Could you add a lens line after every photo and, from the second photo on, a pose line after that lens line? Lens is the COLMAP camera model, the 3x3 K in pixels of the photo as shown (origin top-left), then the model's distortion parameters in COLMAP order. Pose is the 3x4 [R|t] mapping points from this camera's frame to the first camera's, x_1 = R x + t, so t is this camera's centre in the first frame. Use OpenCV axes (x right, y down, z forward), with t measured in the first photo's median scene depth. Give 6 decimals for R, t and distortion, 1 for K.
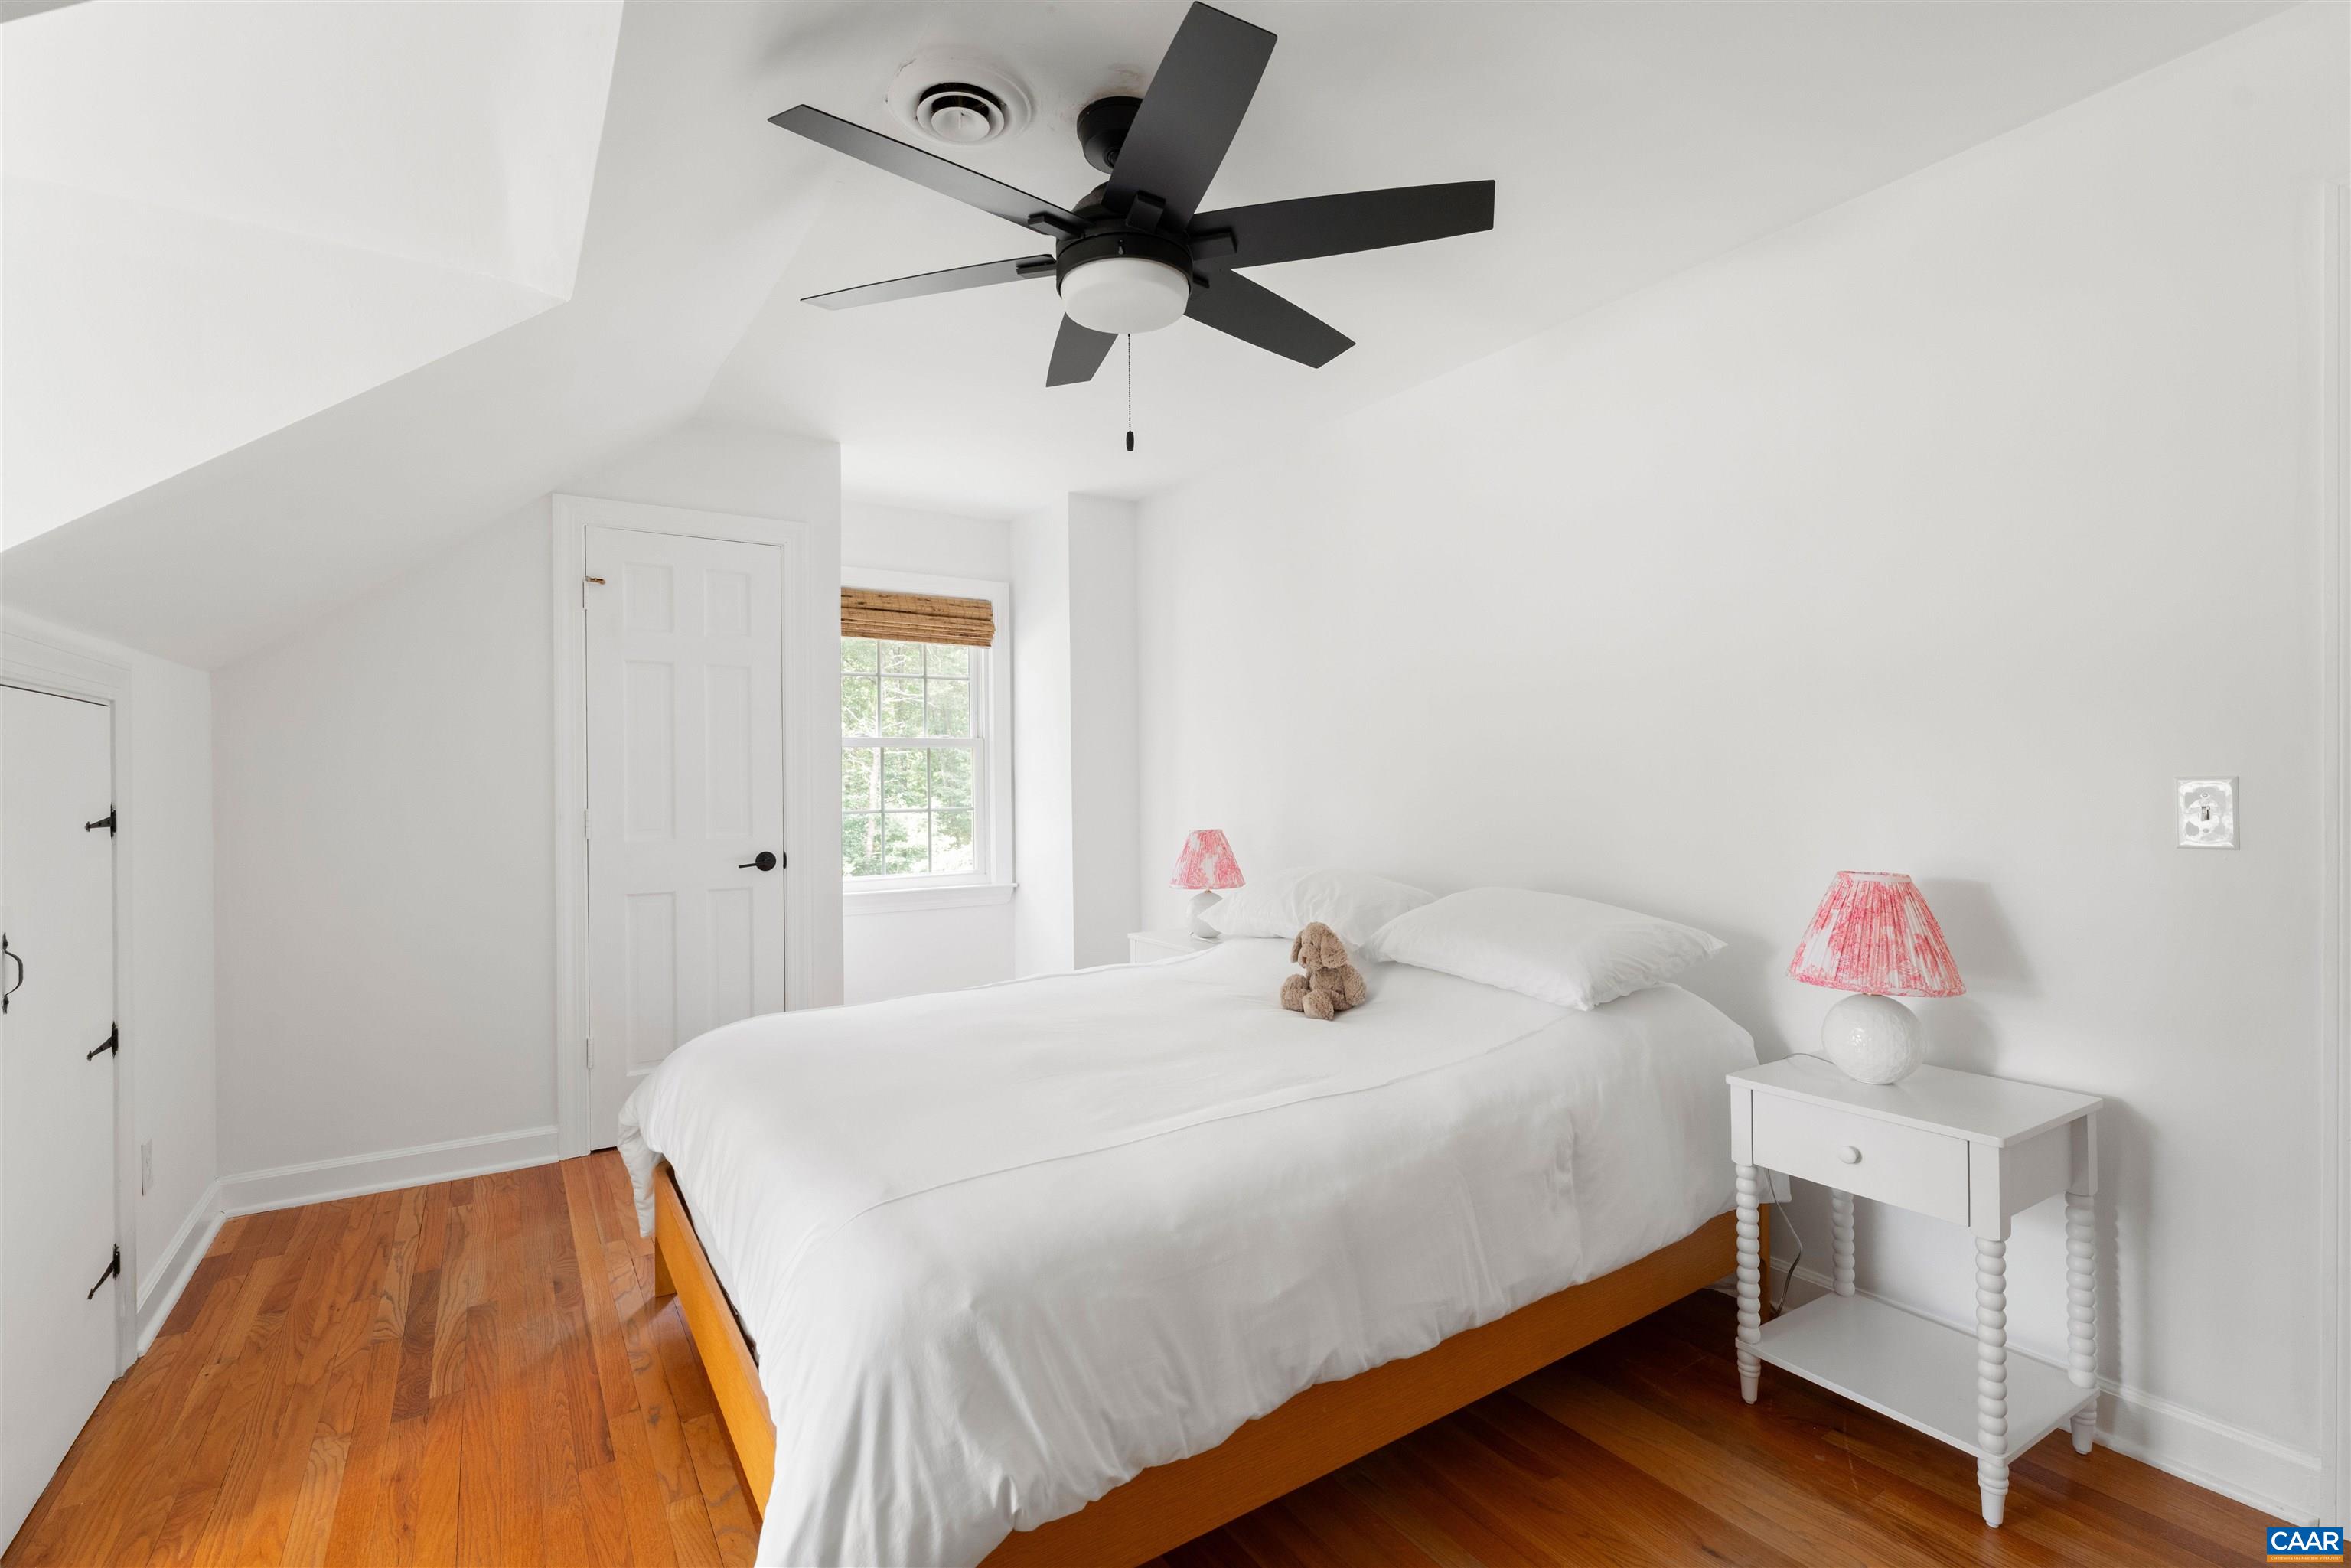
lens RADIAL K [[1049.2, 0, 1181.3], [0, 1049.2, 790.1], [0, 0, 1]] dist [-0.003452, -0.000279]
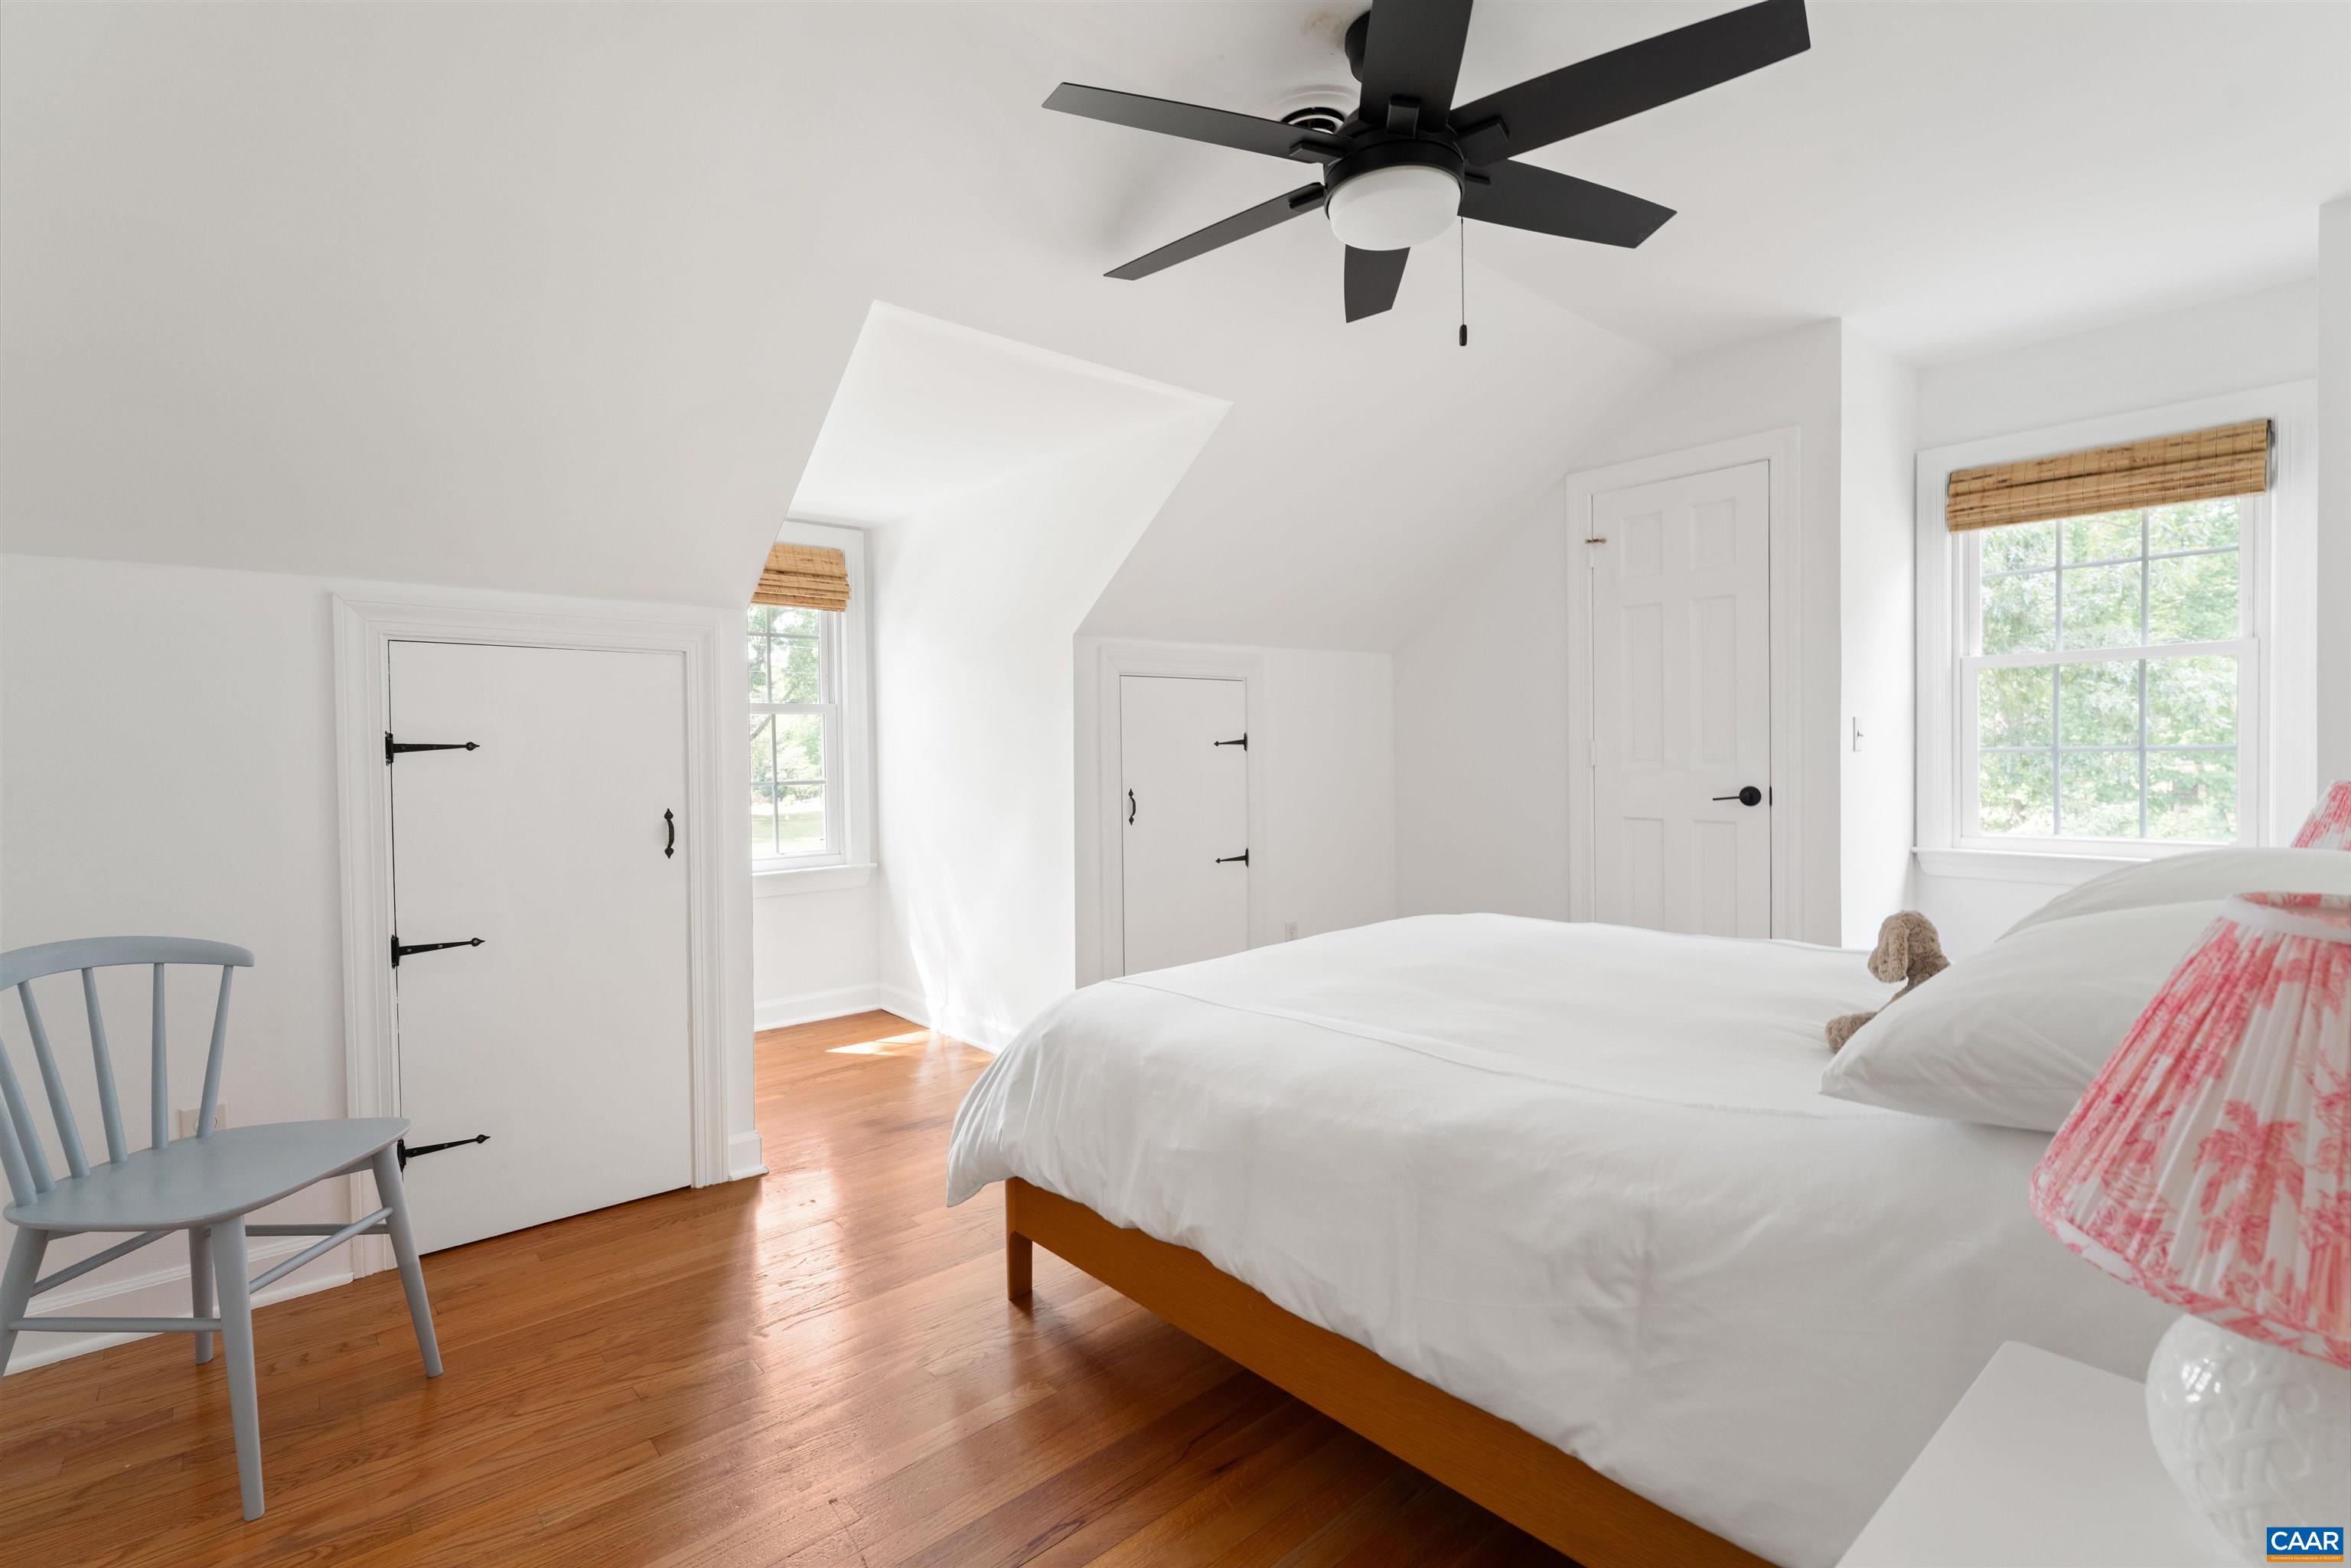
lens RADIAL K [[1072.3, 0, 1175.5], [0, 1072.3, 784.0], [0, 0, 1]] dist [-0.001556, -0.000083]
pose [[0.144405, 0.038312, -0.988777, 0.879777], [0.002600, 0.999232, 0.039097, 0.030772], [0.989515, -0.008217, 0.144195, 0.602523]]
